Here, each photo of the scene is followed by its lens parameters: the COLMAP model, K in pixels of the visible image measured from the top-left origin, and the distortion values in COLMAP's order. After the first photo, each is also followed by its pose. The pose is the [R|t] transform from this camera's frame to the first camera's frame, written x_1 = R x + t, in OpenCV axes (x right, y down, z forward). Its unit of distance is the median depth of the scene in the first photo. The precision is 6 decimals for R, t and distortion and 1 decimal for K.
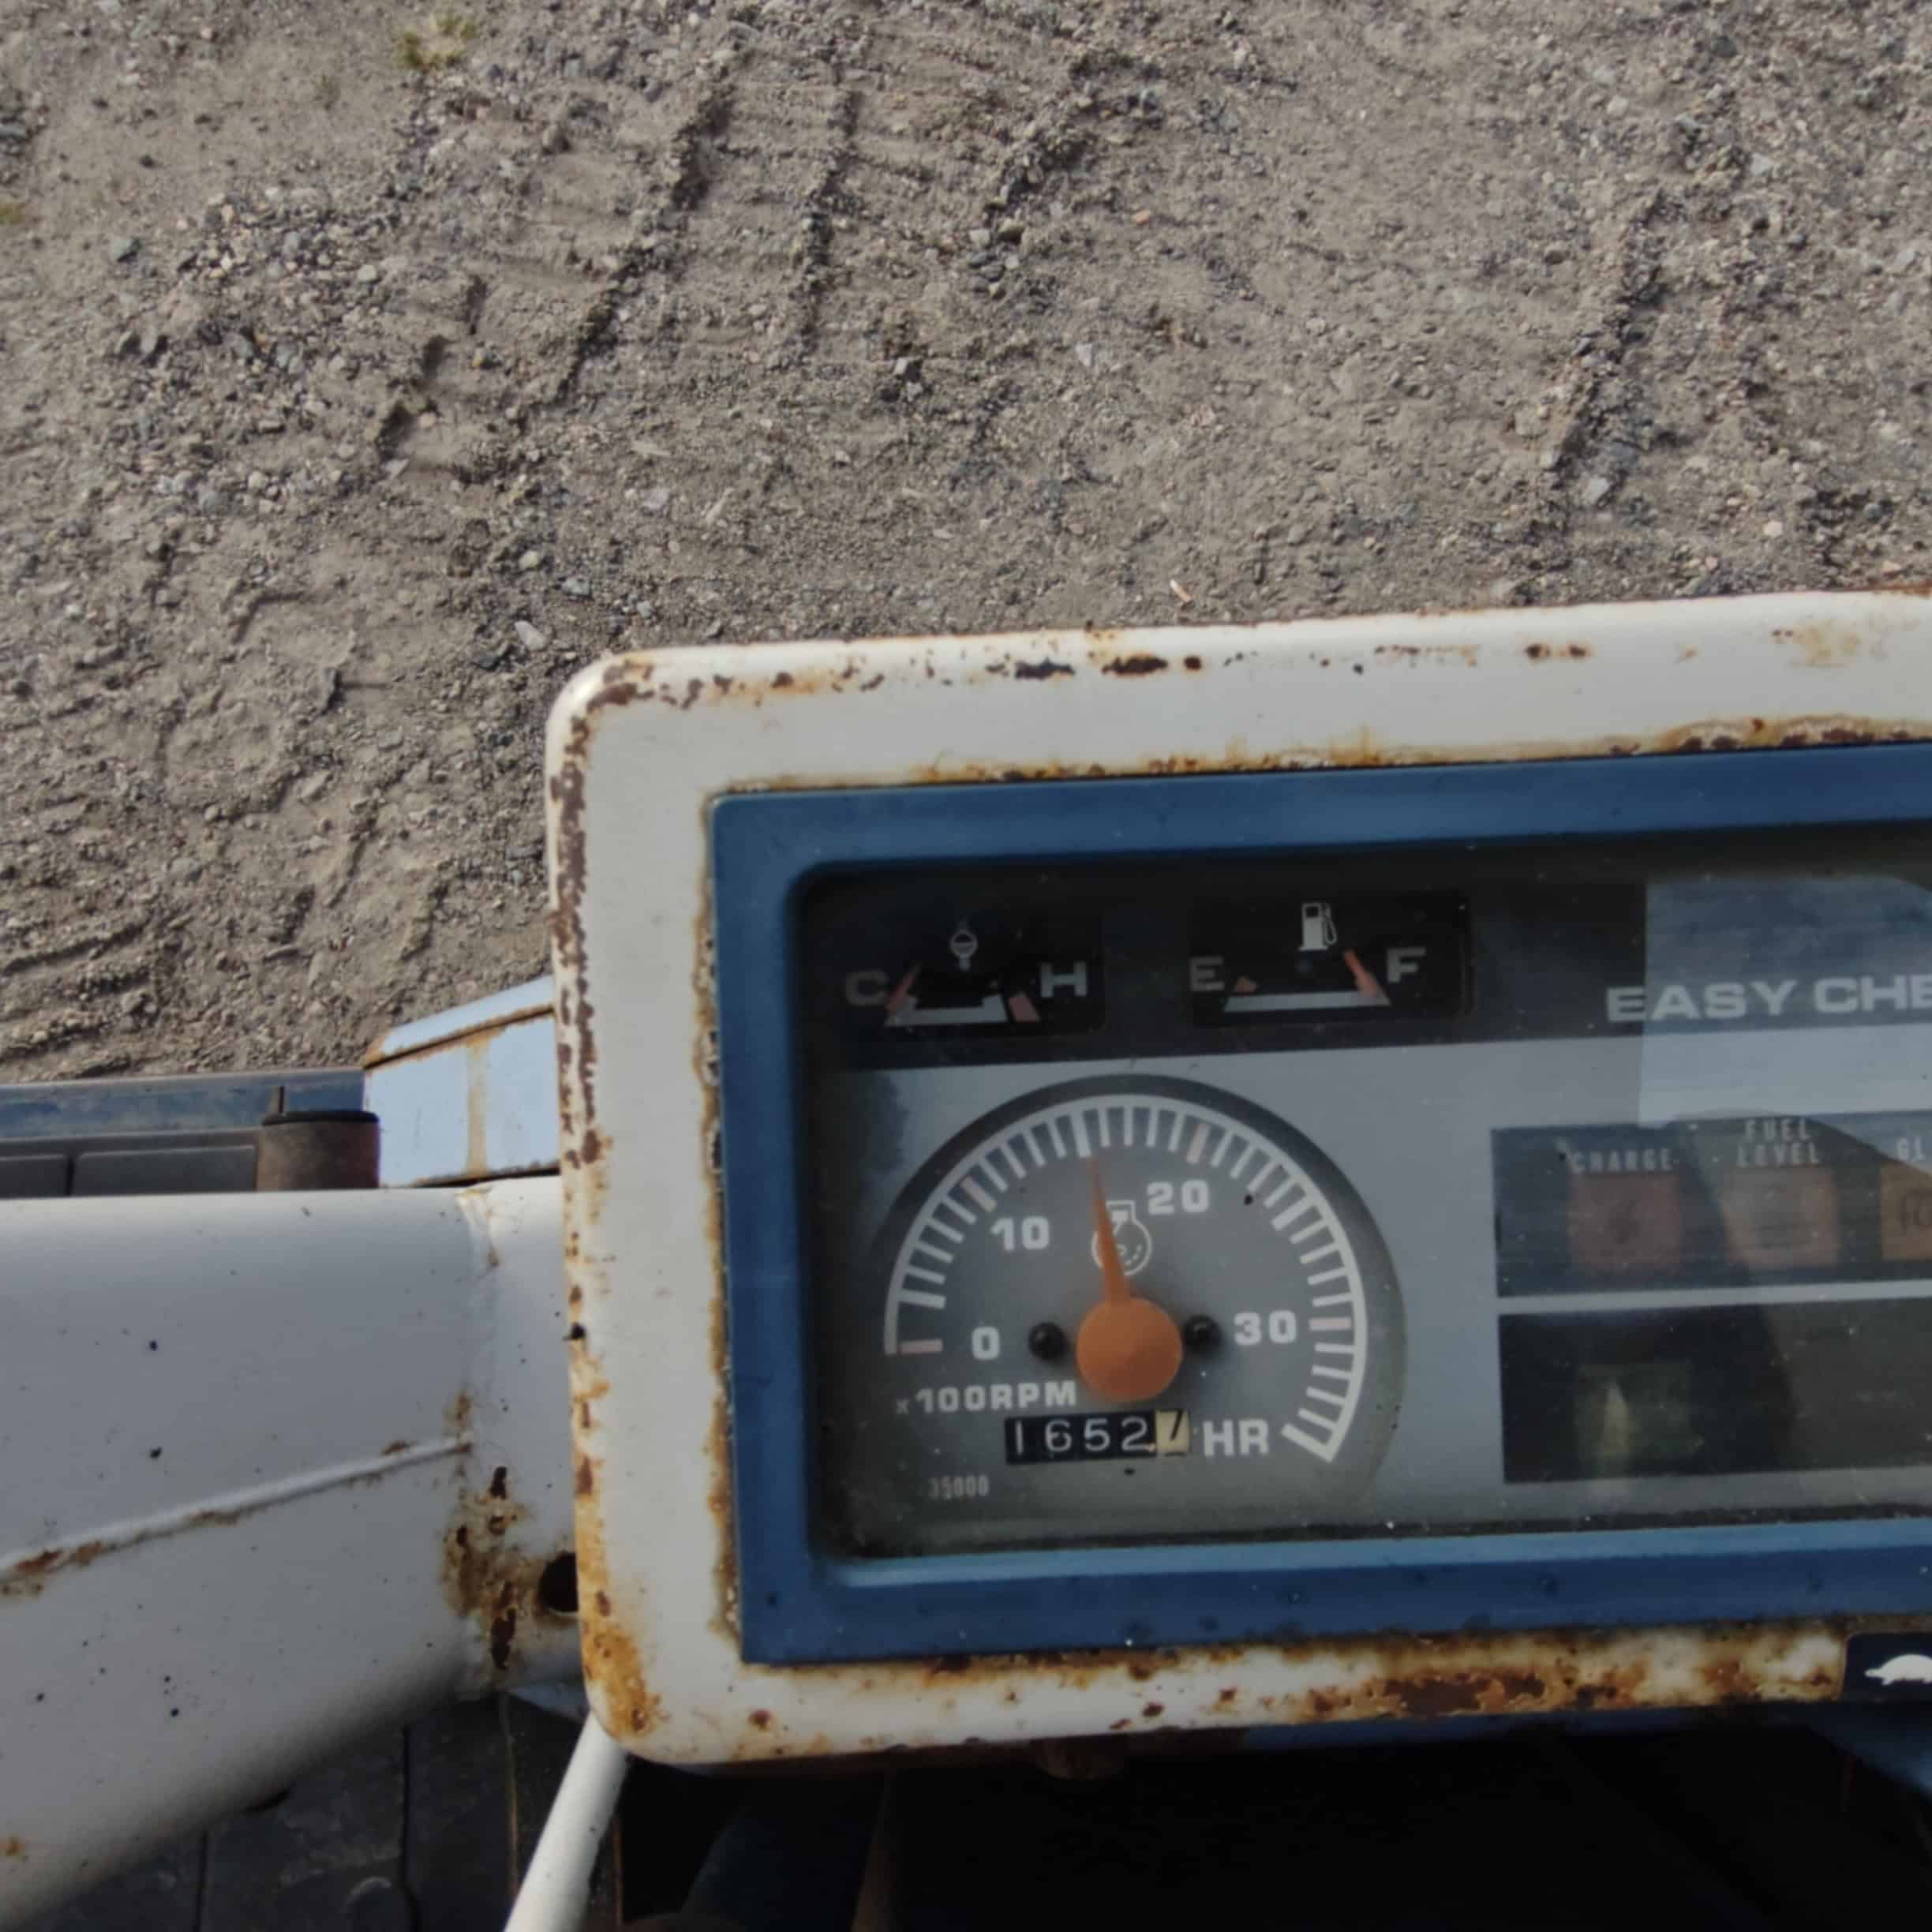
lens RADIAL K [[1220.1, 0, 985.3], [0, 1220.1, 962.0], [0, 0, 1]] dist [0.003609, -0.002526]
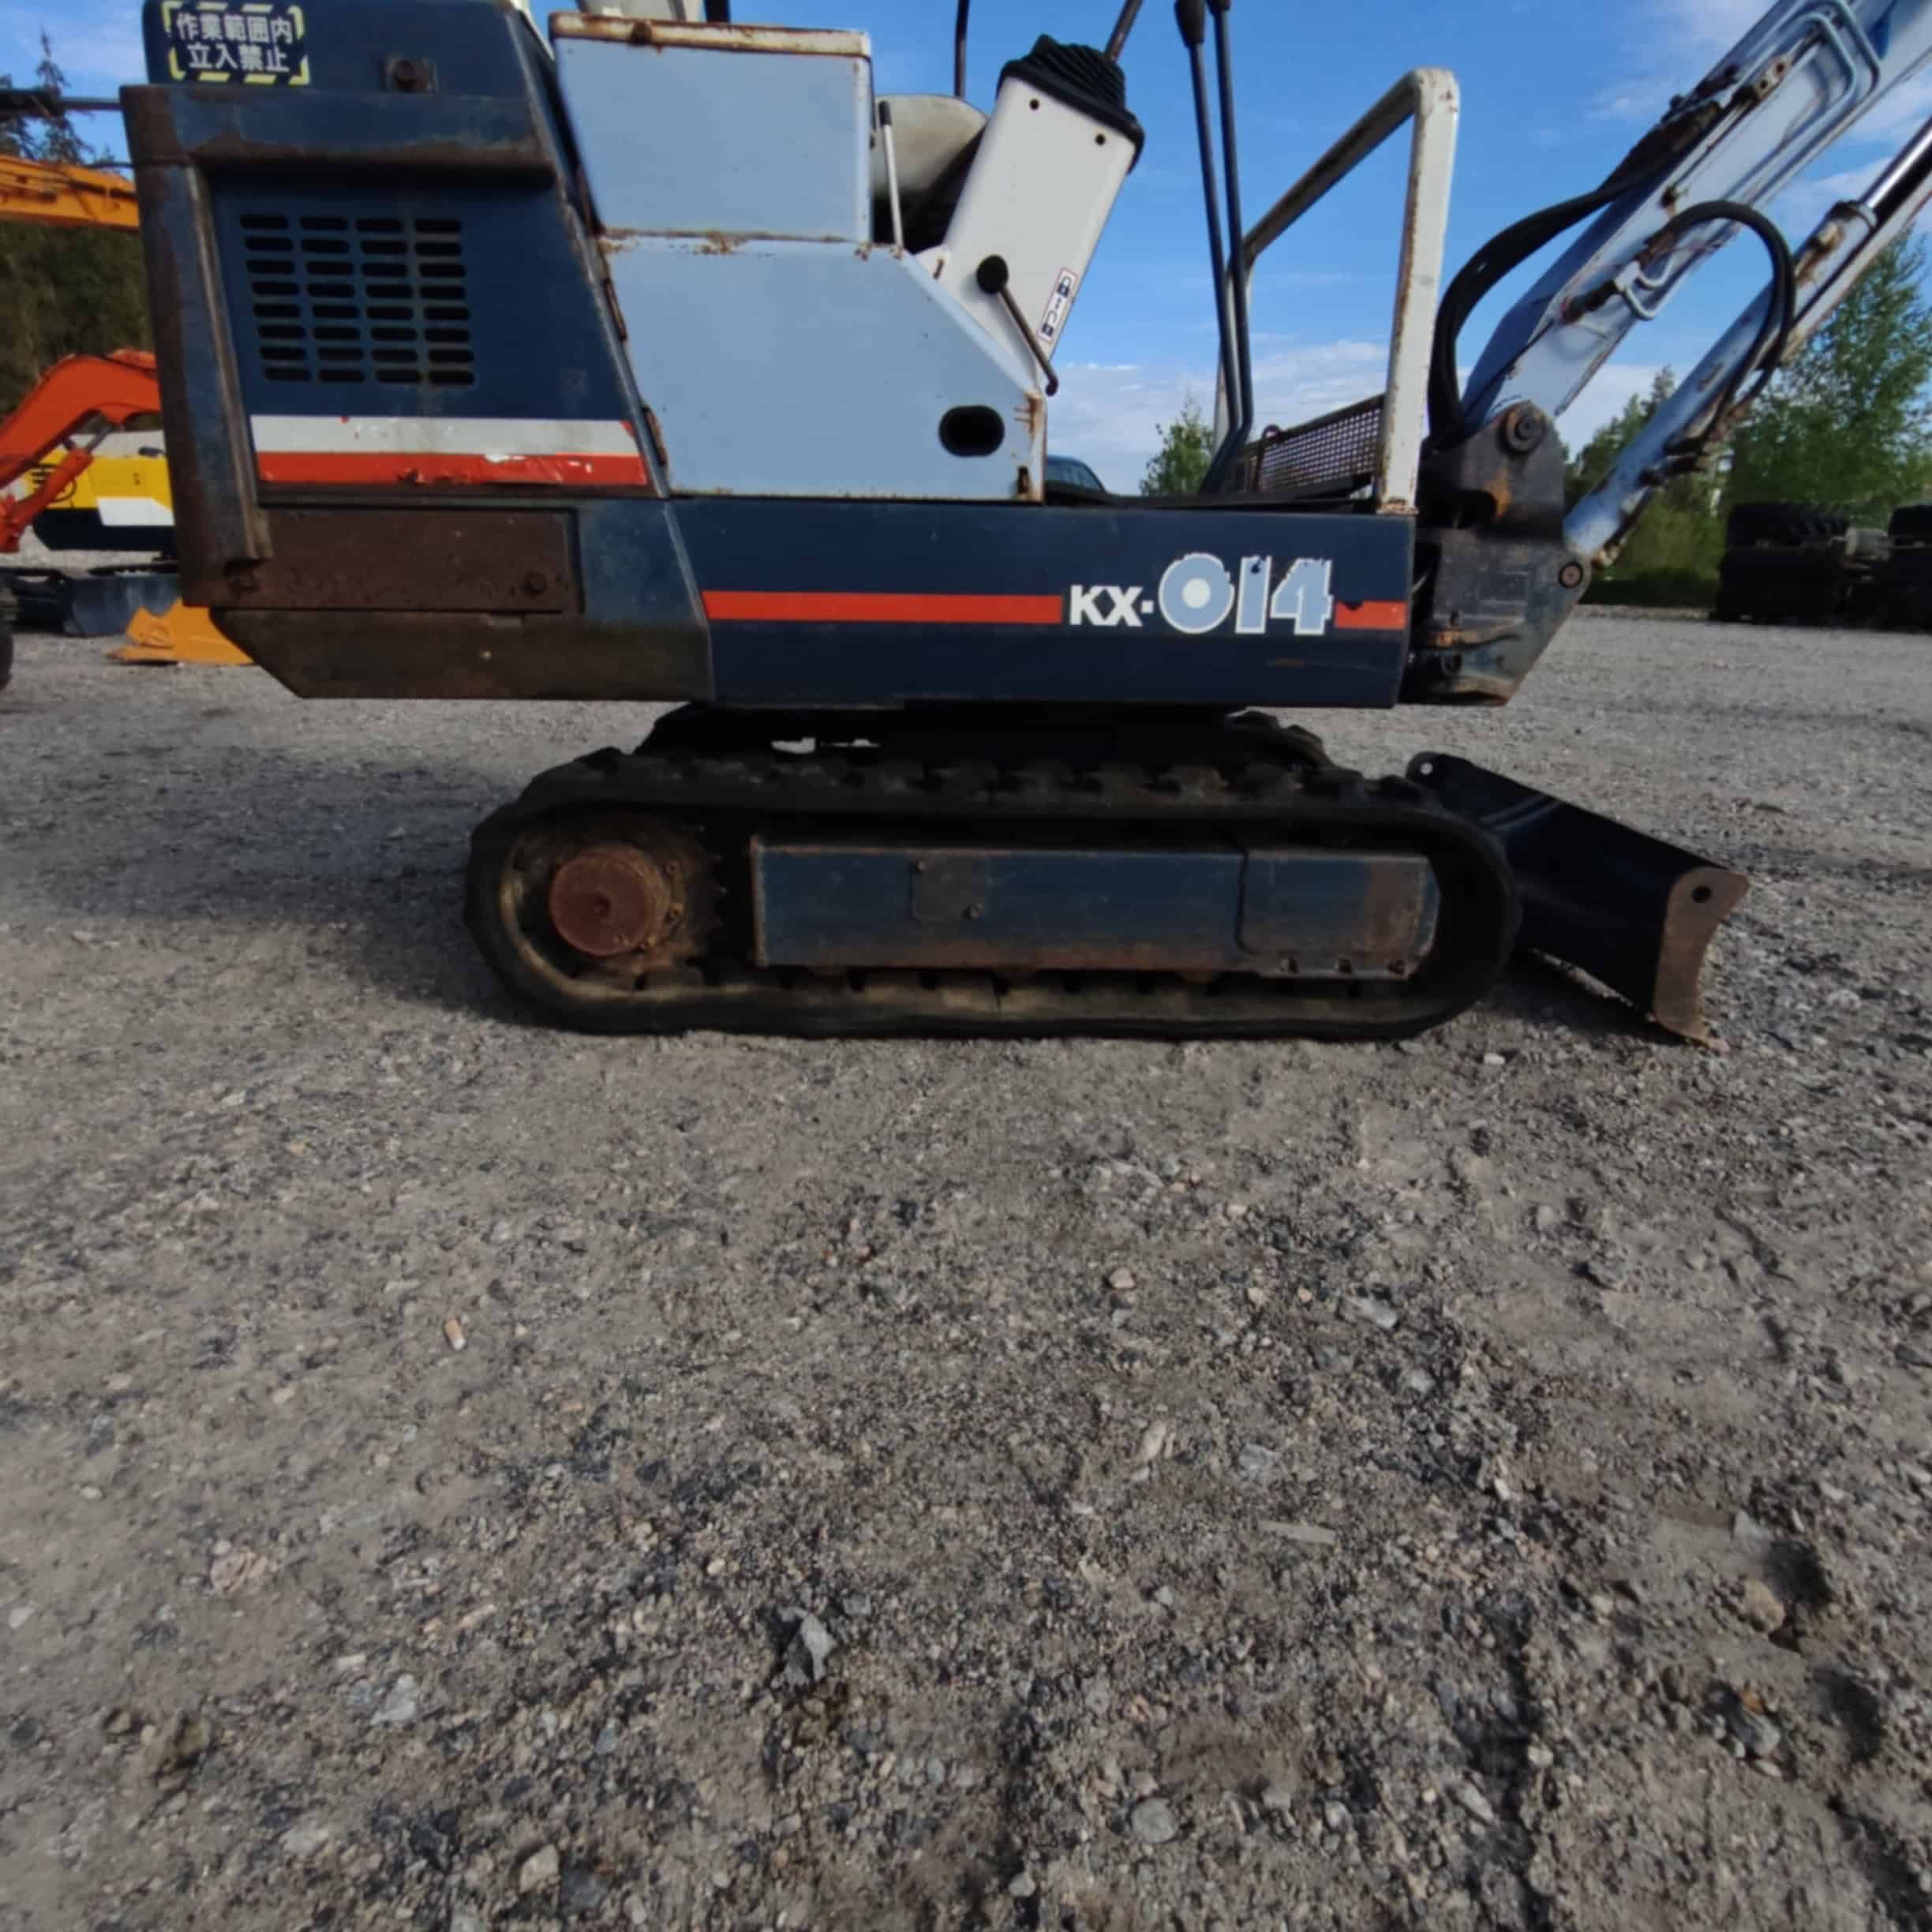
lens RADIAL K [[1221.8, 0, 979.5], [0, 1221.8, 977.3], [0, 0, 1]] dist [-0.001655, -0.000270]
pose [[-0.999948, -0.010173, -0.000062, -0.132580], [0.000676, -0.072565, 0.997363, -0.960758], [-0.010151, 0.997312, 0.072568, 0.729703]]
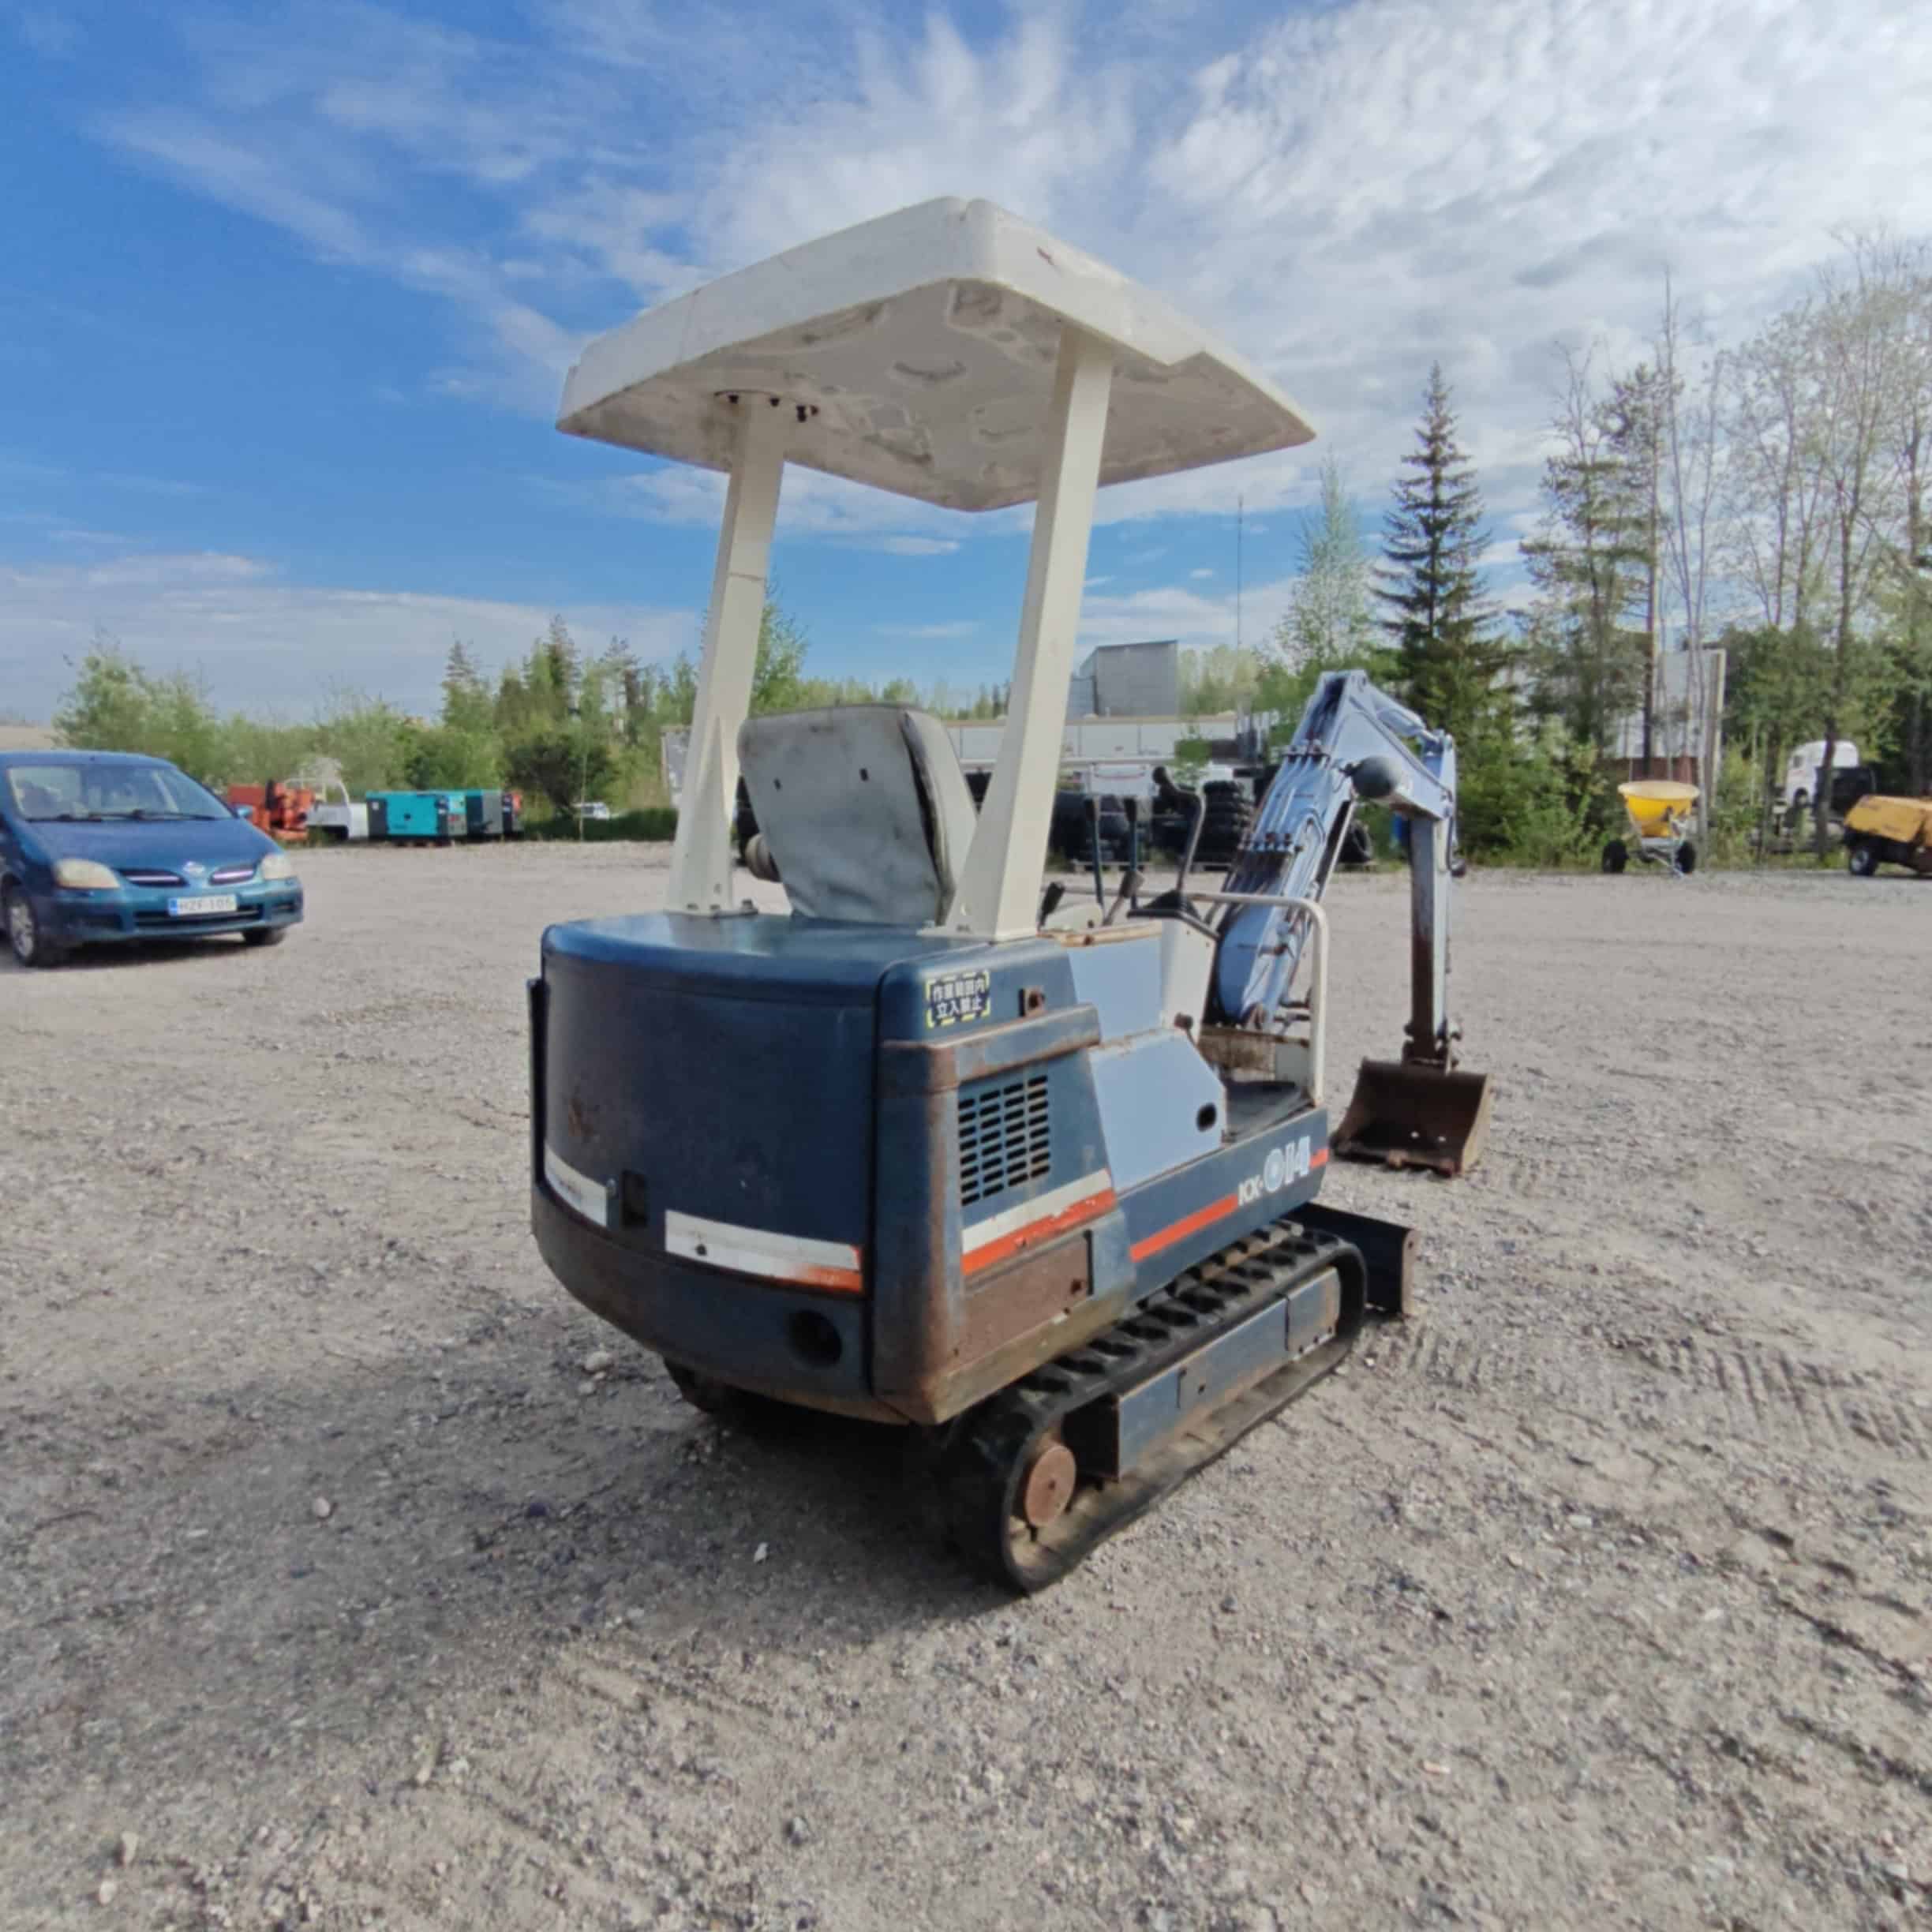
lens RADIAL K [[1220.1, 0, 985.3], [0, 1220.1, 962.0], [0, 0, 1]] dist [0.003609, -0.002526]
pose [[-0.691235, 0.114547, -0.713493, 1.220470], [-0.697571, 0.151989, 0.700210, -0.944790], [0.188650, 0.981722, -0.025155, 0.156069]]
